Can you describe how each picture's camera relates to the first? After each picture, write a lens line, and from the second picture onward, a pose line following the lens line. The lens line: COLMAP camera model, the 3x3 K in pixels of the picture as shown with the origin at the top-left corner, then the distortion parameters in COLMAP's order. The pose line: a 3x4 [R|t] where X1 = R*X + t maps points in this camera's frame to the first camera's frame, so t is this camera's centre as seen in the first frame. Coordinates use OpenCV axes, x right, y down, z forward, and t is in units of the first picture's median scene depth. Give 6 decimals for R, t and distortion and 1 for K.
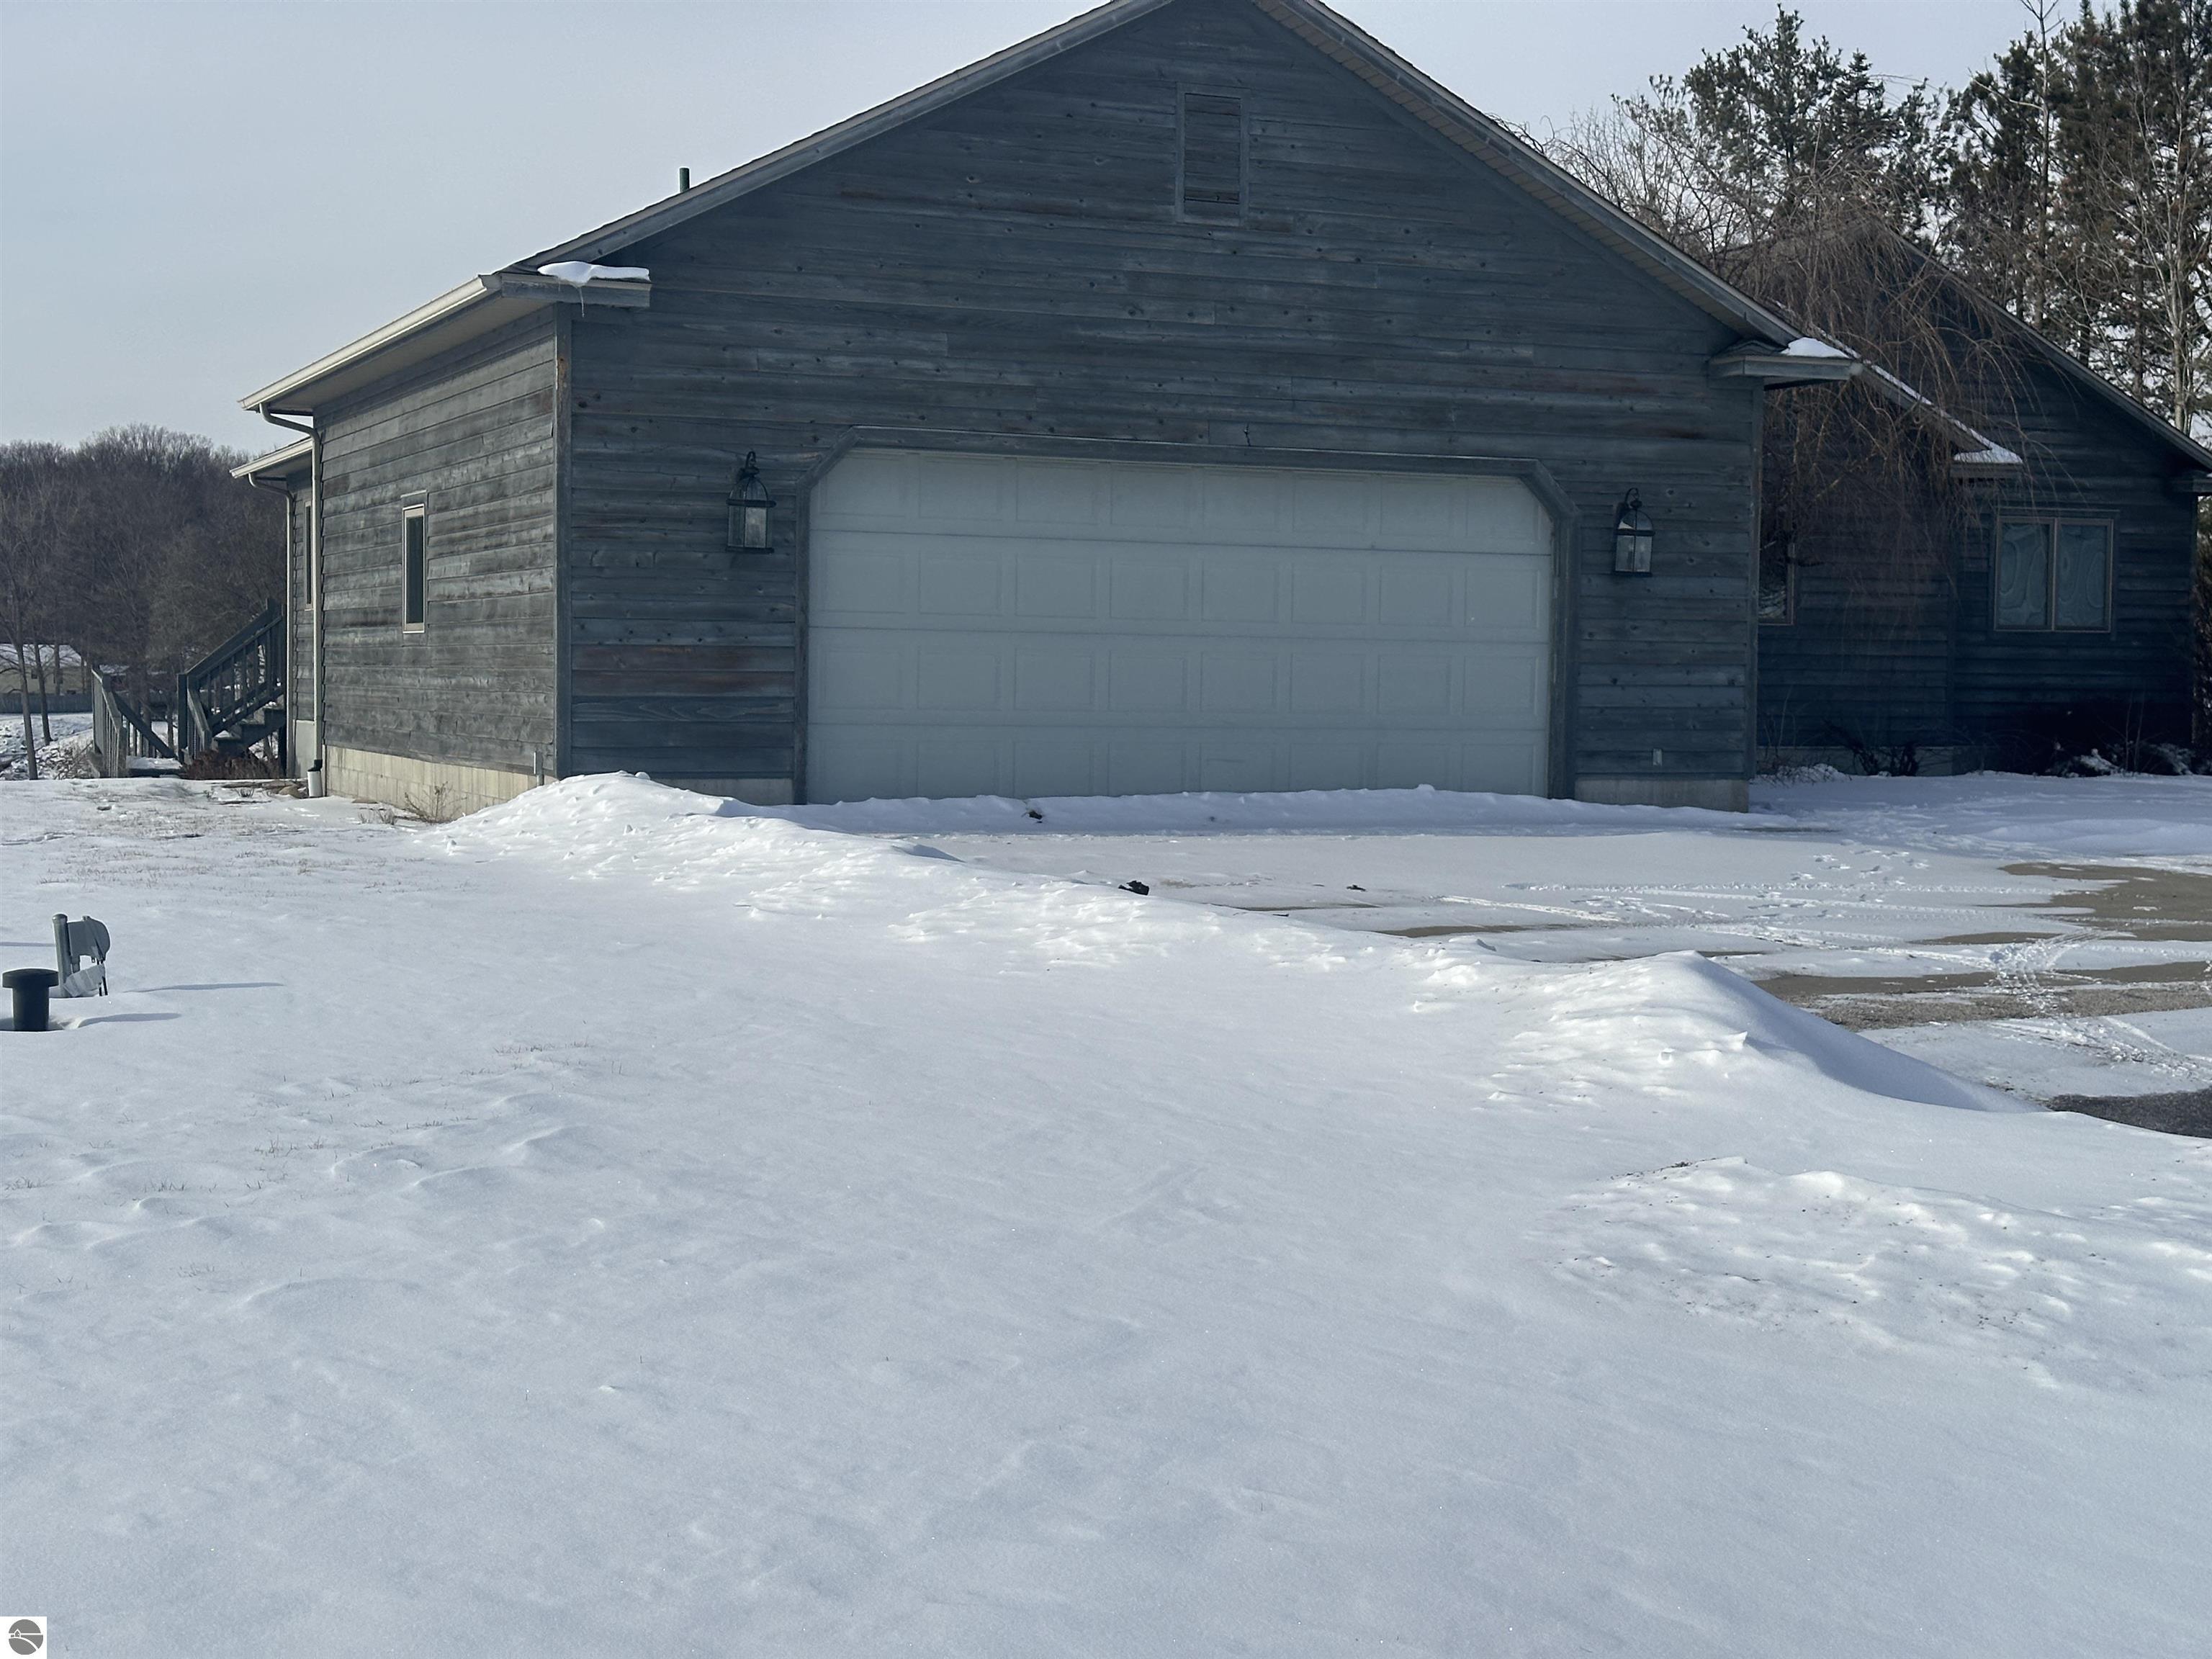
lens RADIAL K [[3108.6, 0, 1105.1], [0, 3108.6, 824.3], [0, 0, 1]] dist [0.155357, 0.000000]
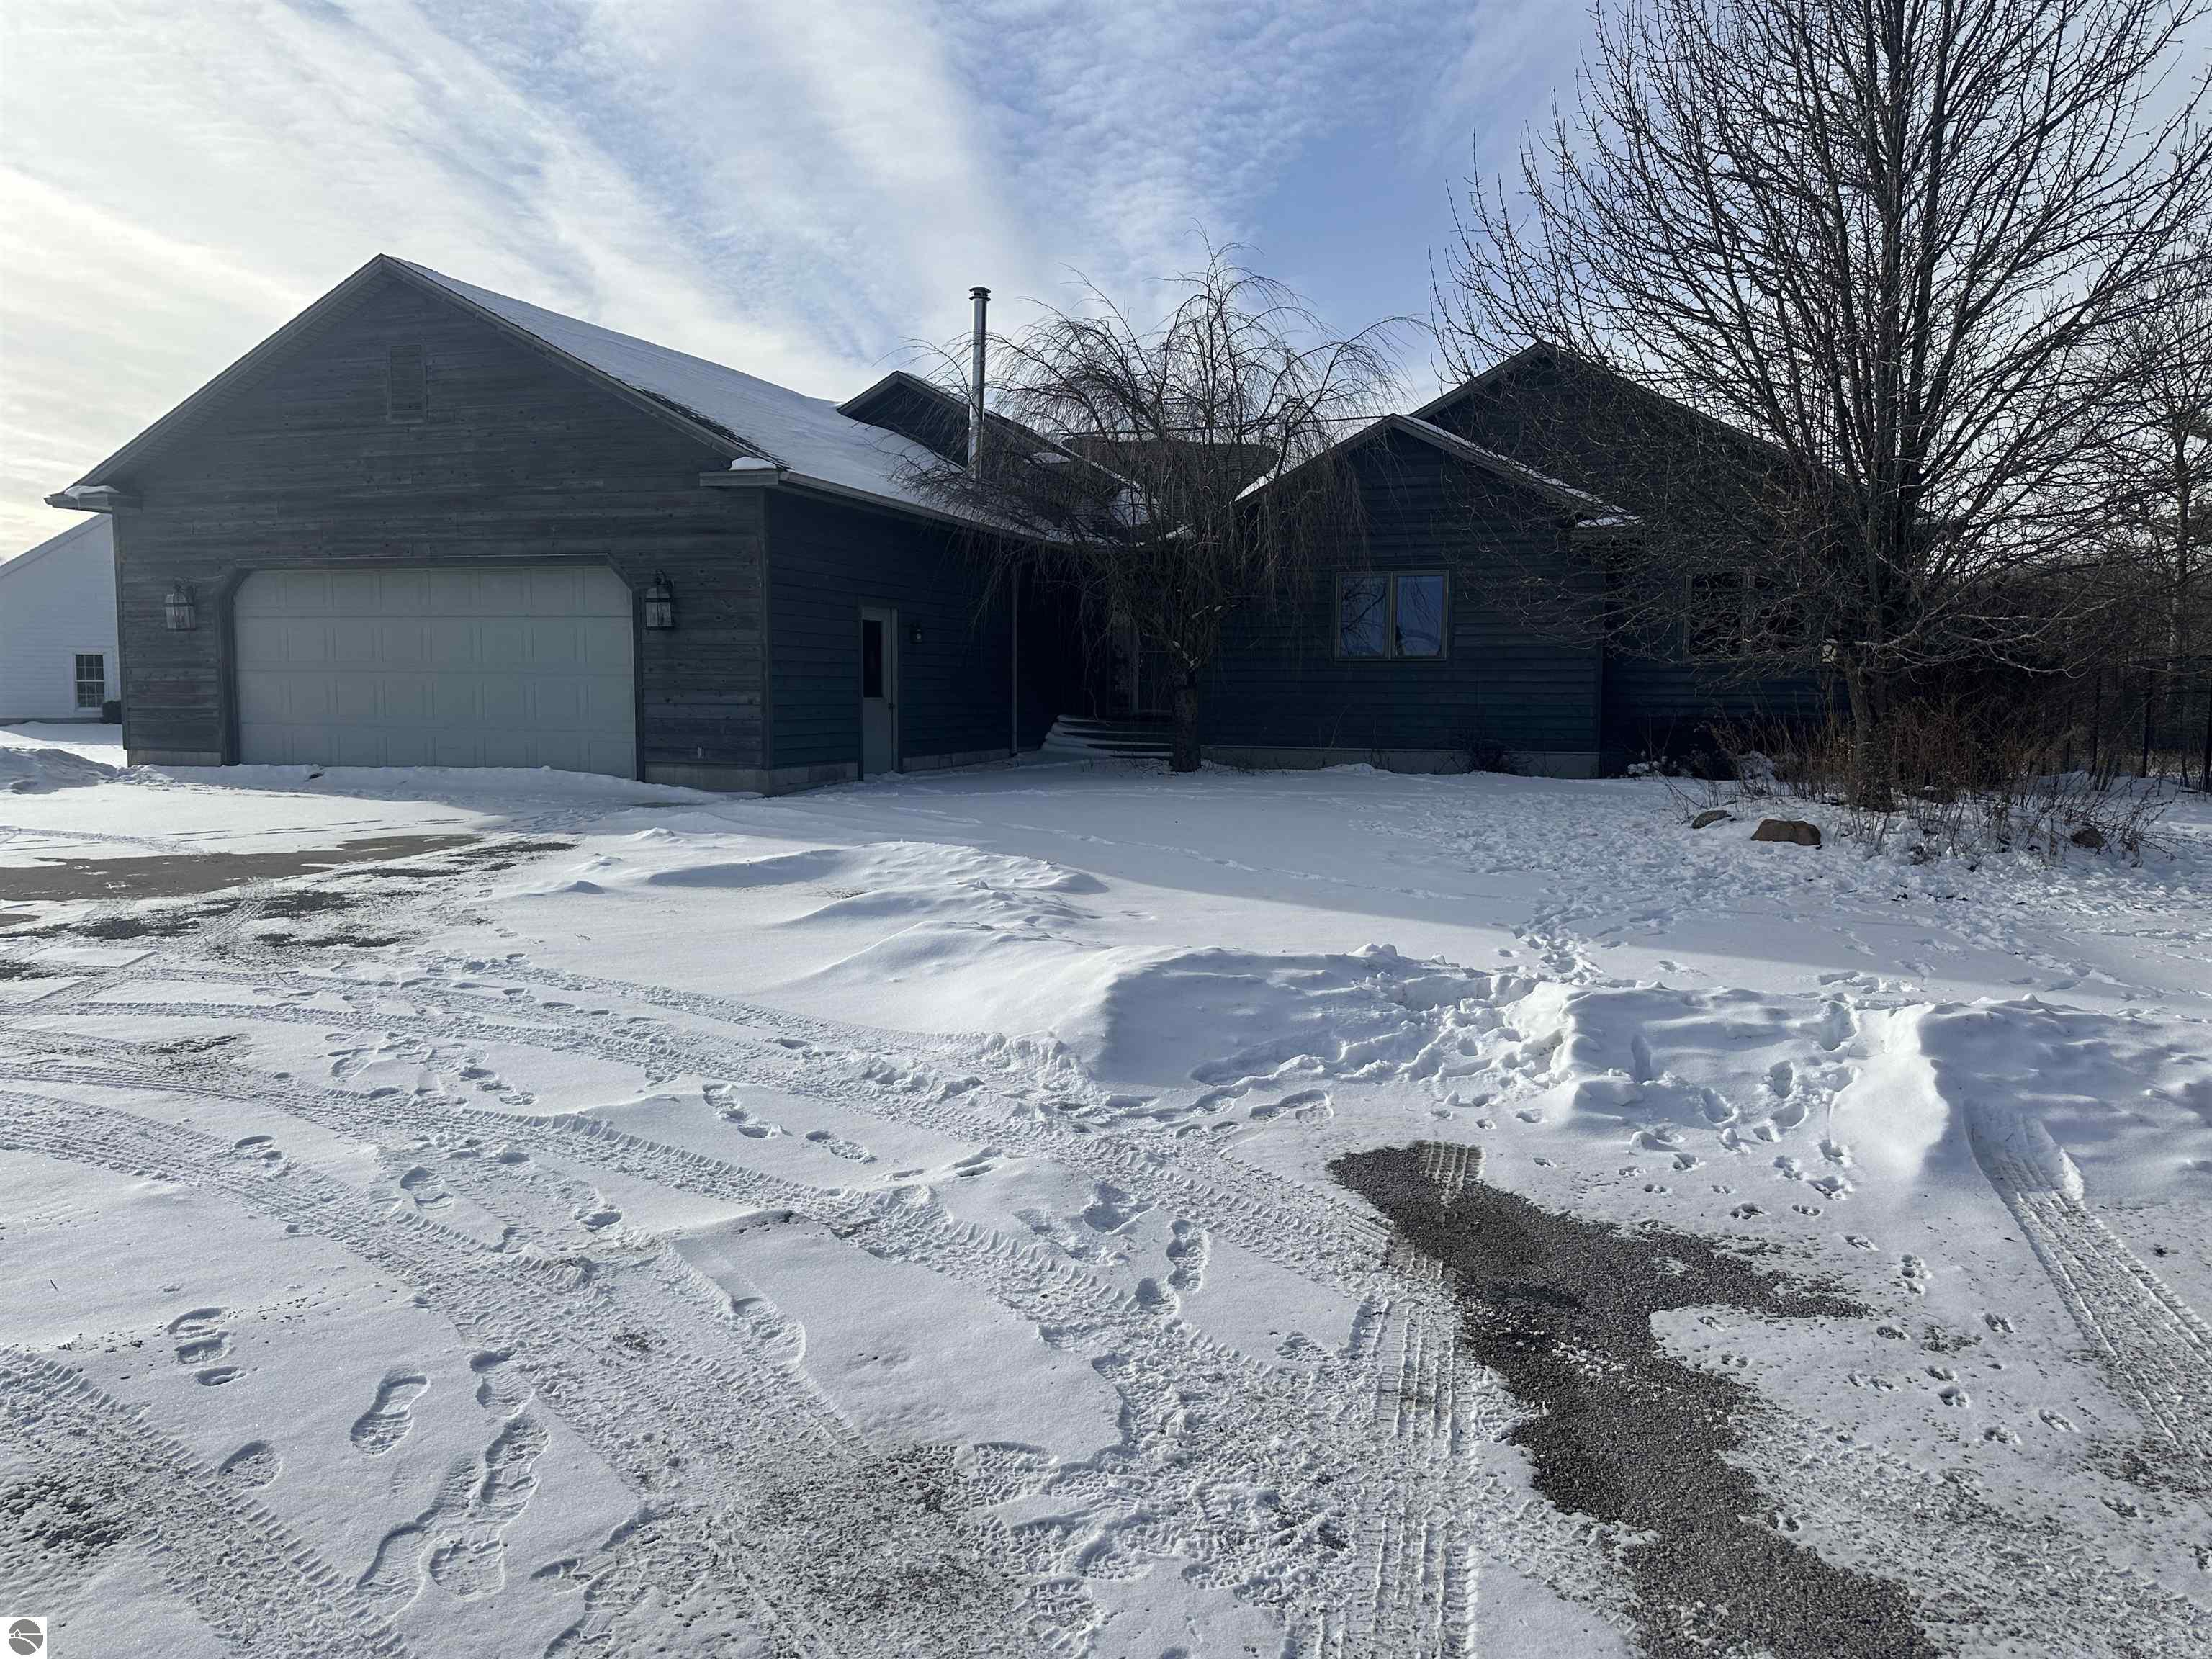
lens RADIAL K [[1386.8, 0, 1144.4], [0, 1386.8, 778.4], [0, 0, 1]] dist [-0.019504, -0.003505]
pose [[0.782284, 0.047957, -0.621074, 0.782212], [-0.024597, 0.998633, 0.046129, -0.047054], [0.622437, -0.020810, 0.782394, 0.657335]]
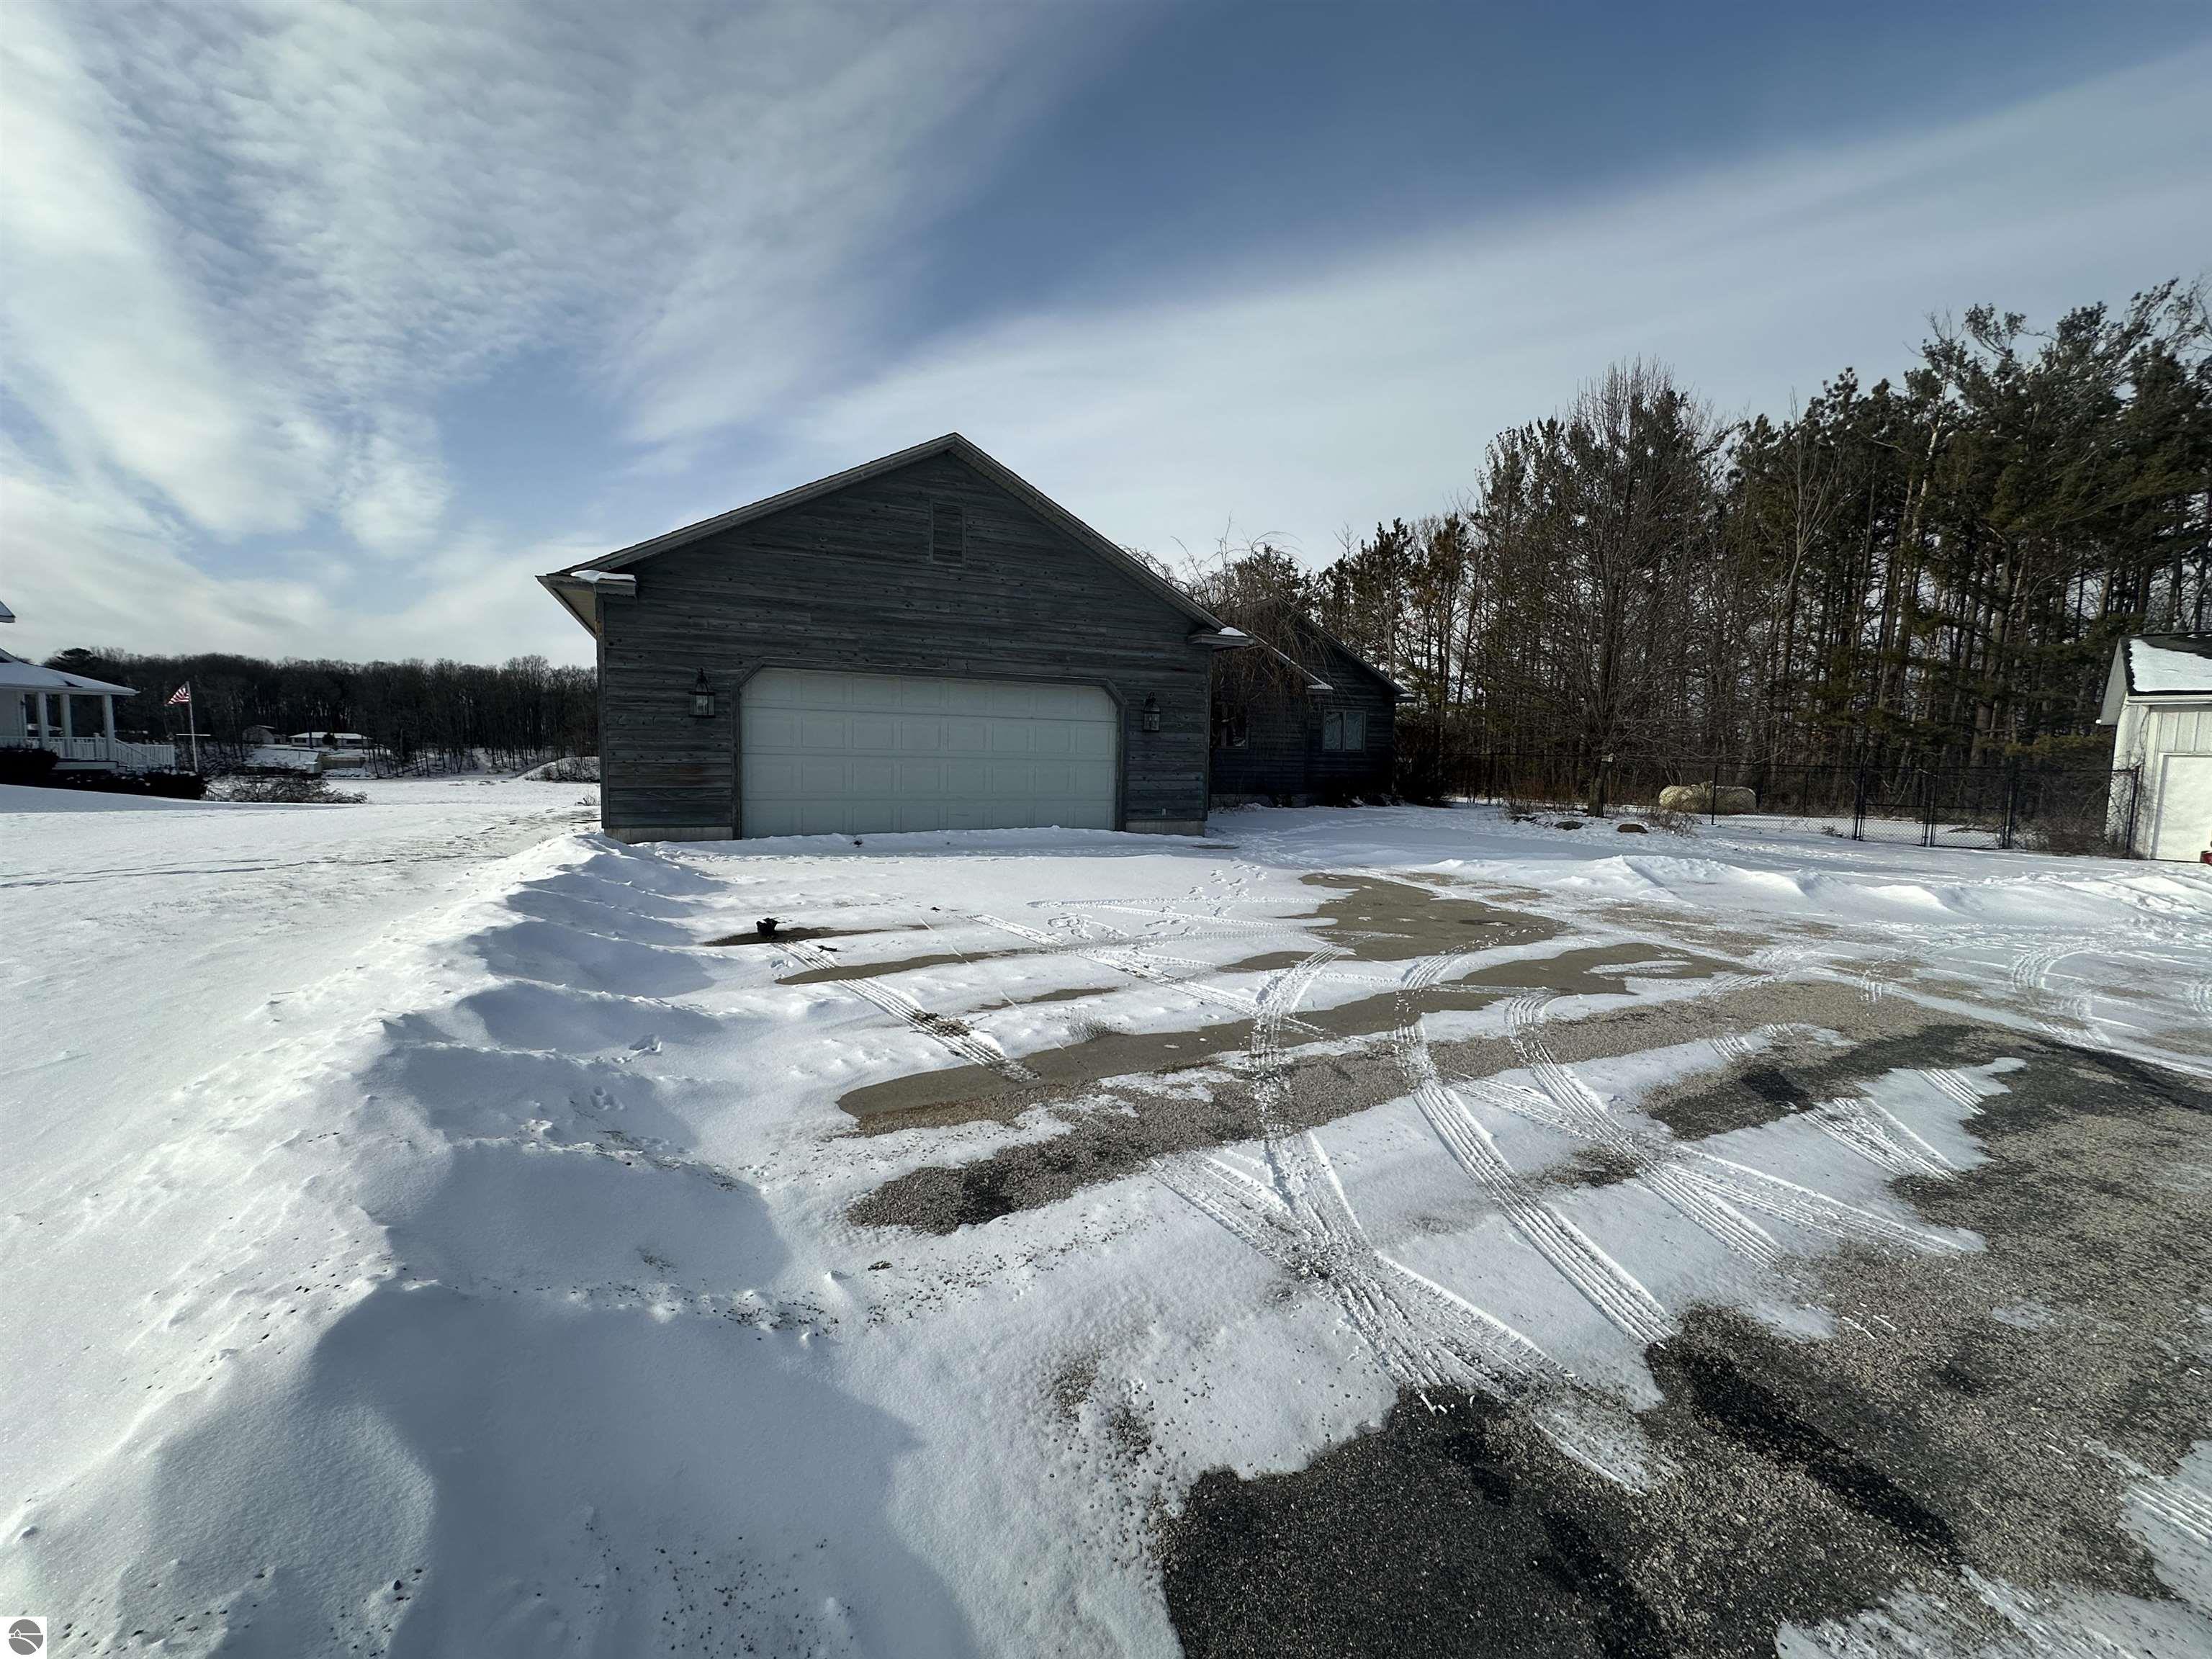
lens RADIAL K [[886.9, 0, 1110.1], [0, 886.9, 838.2], [0, 0, 1]] dist [0.001565, -0.000674]
pose [[0.999718, 0.005160, 0.023177, 0.129481], [-0.006245, 0.998875, 0.047005, -0.034047], [-0.022908, -0.047137, 0.998626, 0.375599]]
